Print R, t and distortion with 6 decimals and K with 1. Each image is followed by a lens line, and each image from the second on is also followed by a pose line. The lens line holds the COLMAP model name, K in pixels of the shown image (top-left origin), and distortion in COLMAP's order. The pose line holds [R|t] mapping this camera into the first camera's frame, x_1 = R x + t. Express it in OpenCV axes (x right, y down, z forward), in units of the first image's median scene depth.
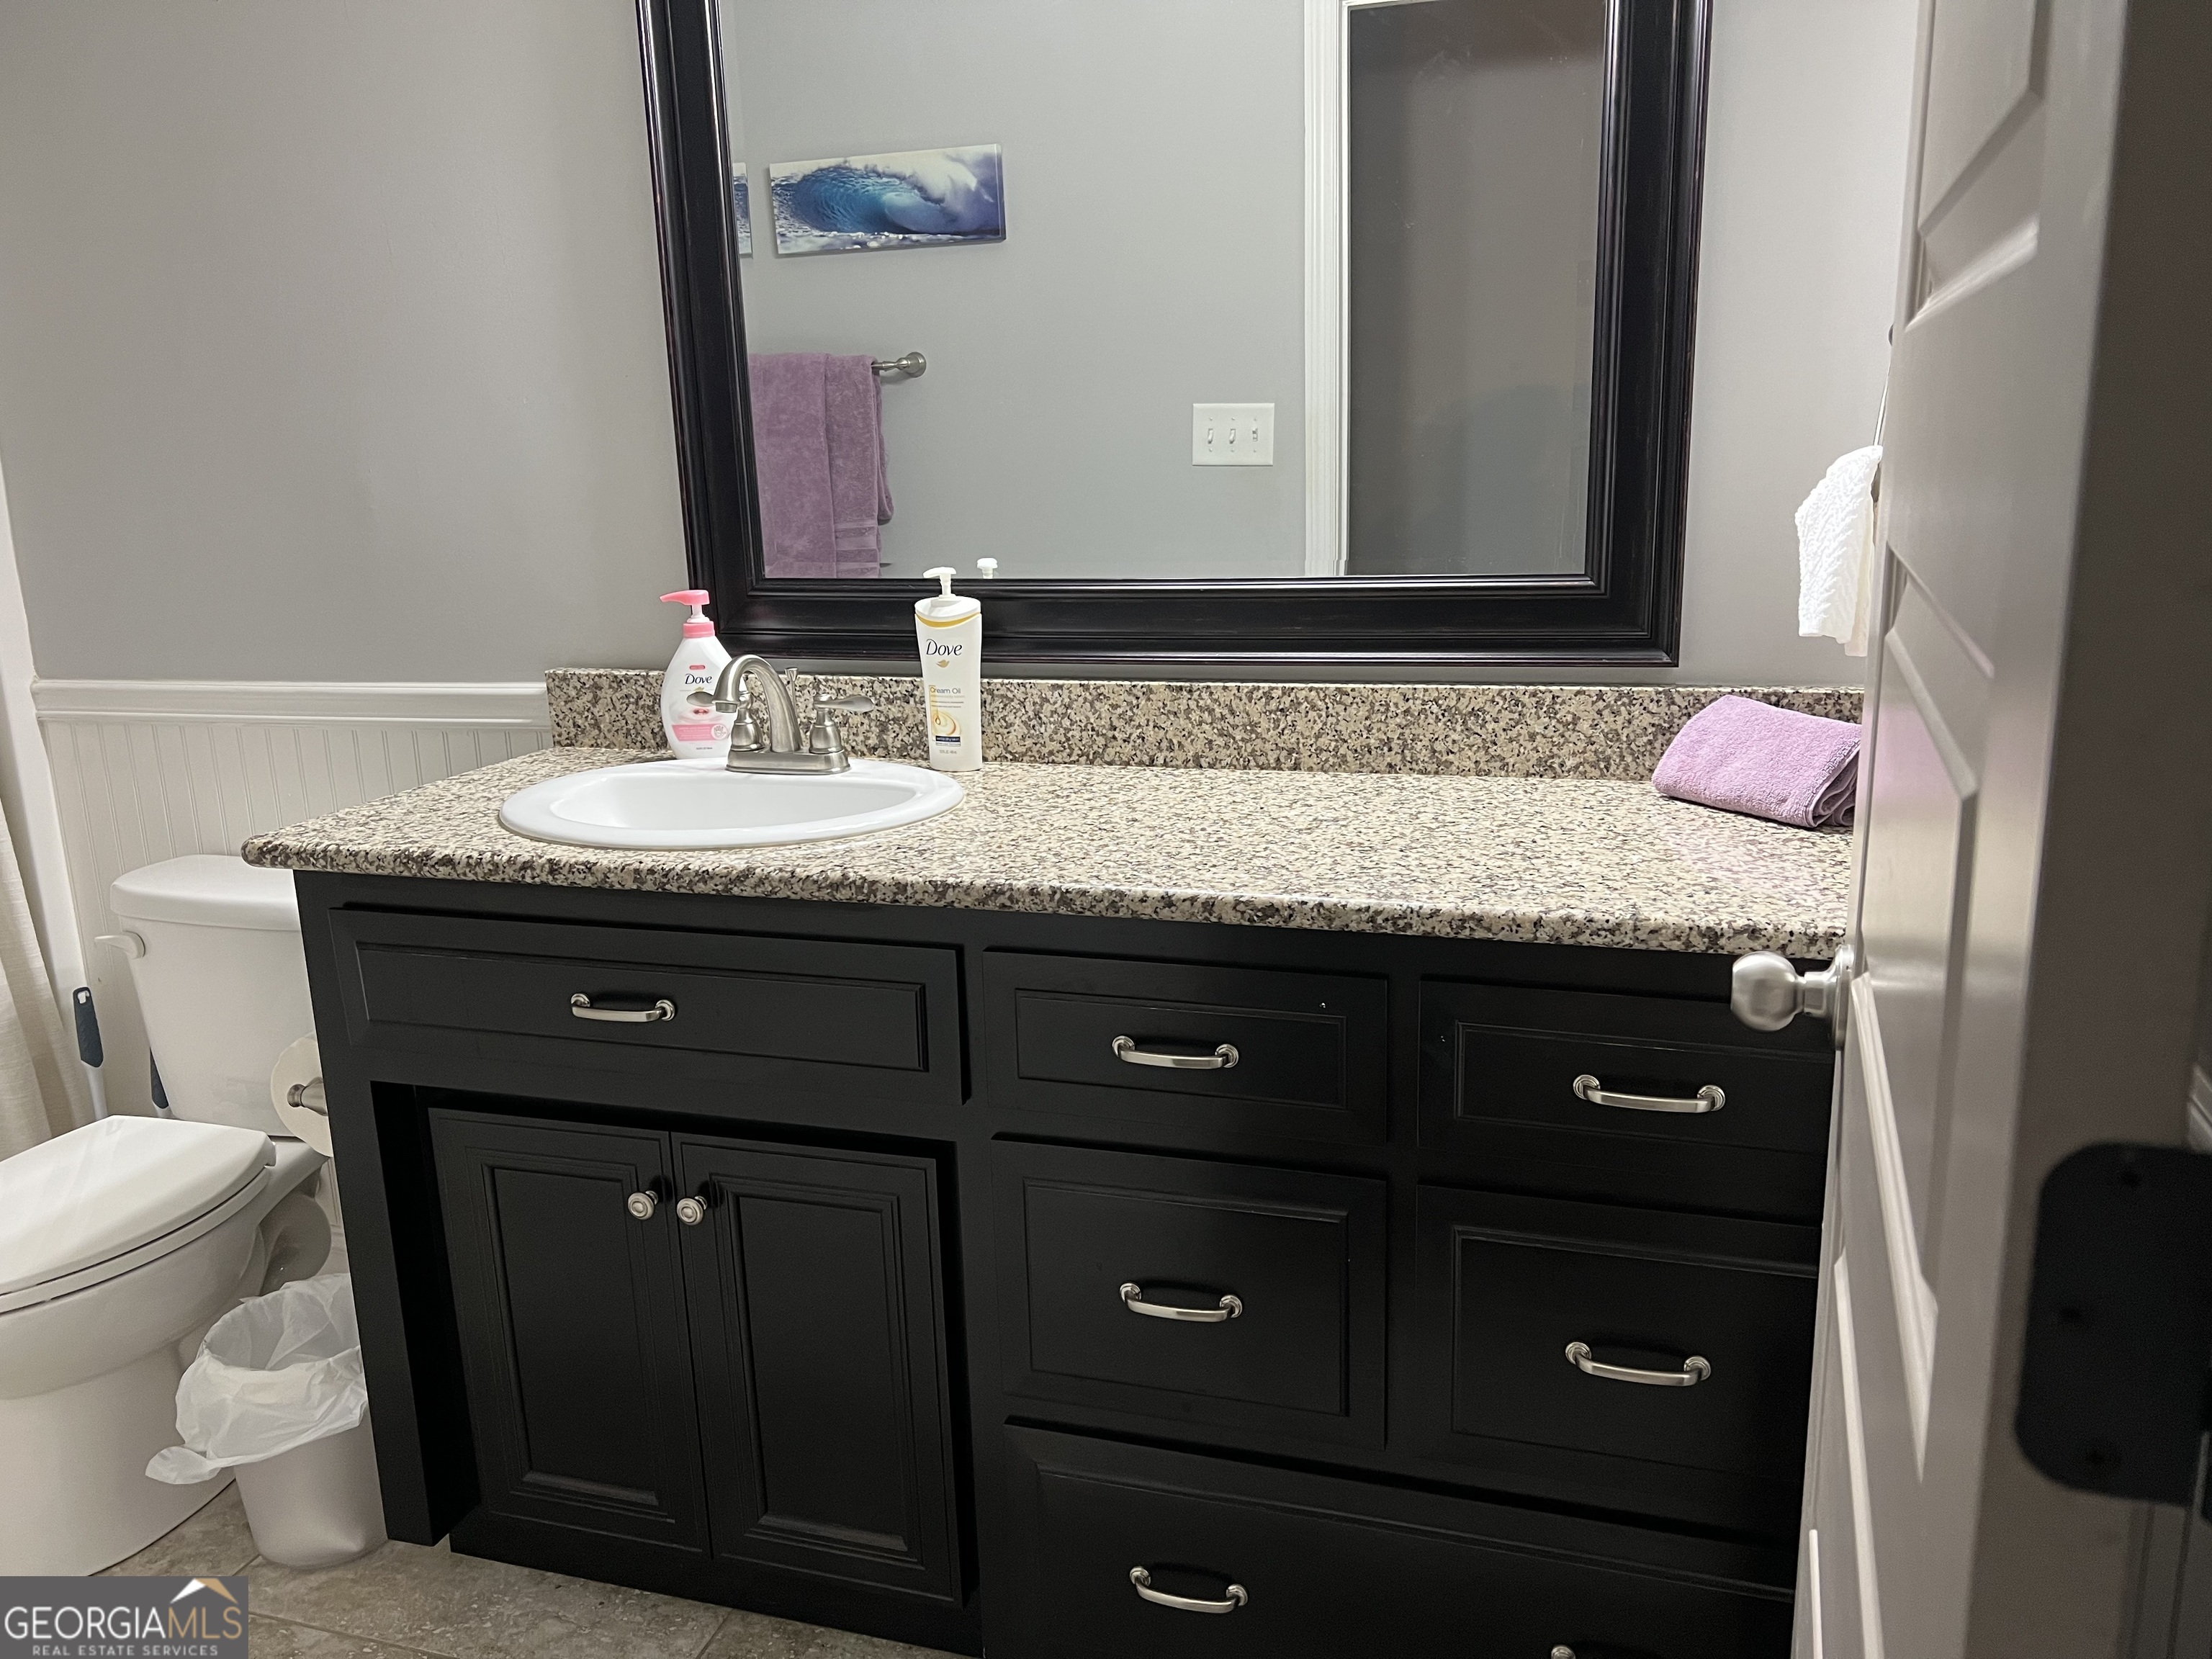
lens RADIAL K [[1626.2, 0, 1106.0], [0, 1626.2, 829.5], [0, 0, 1]] dist [0.144580, -0.238394]
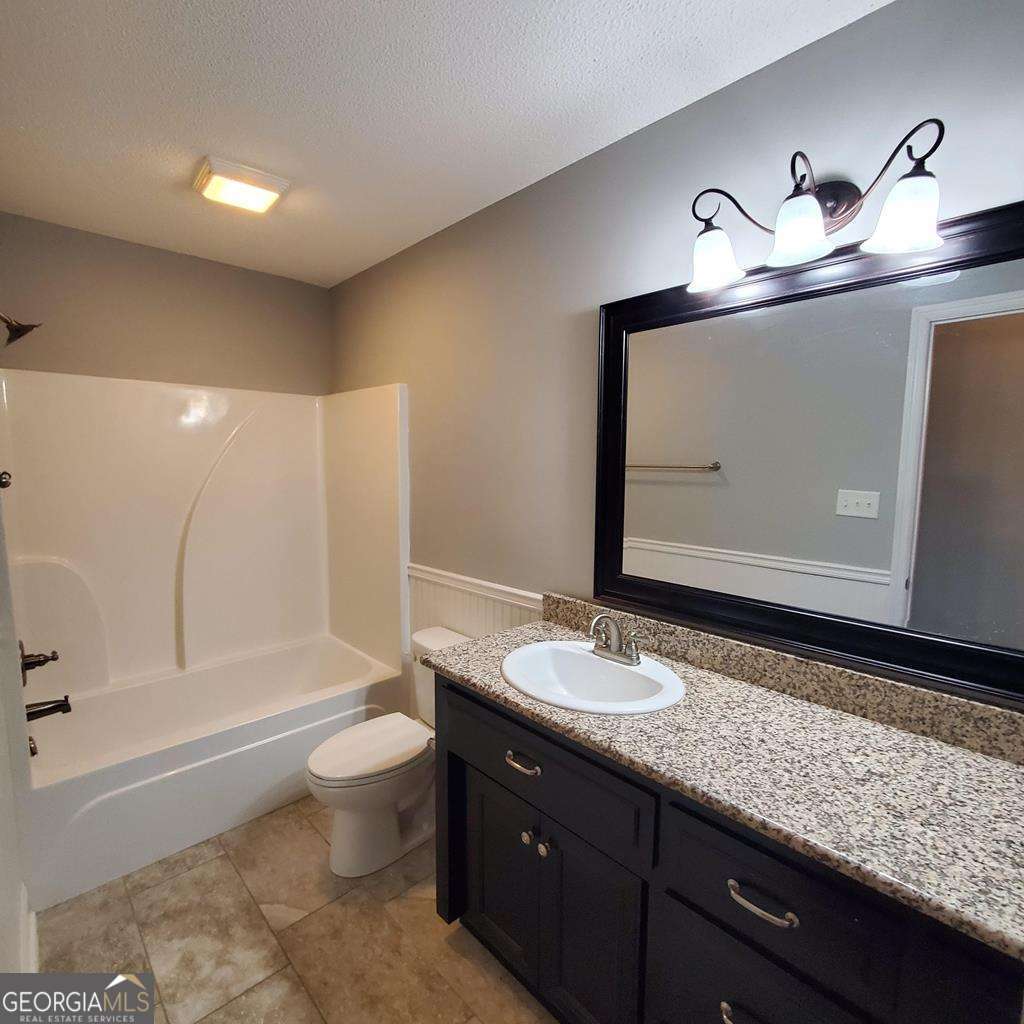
lens RADIAL K [[537.6, 0, 512.0], [0, 537.6, 512.0], [0, 0, 1]] dist [0.003158, -0.003242]
pose [[0.870074, 0.090271, -0.484585, 0.040671], [-0.150429, 0.984817, -0.086641, -0.165013], [0.469406, 0.148280, 0.870443, 0.208711]]
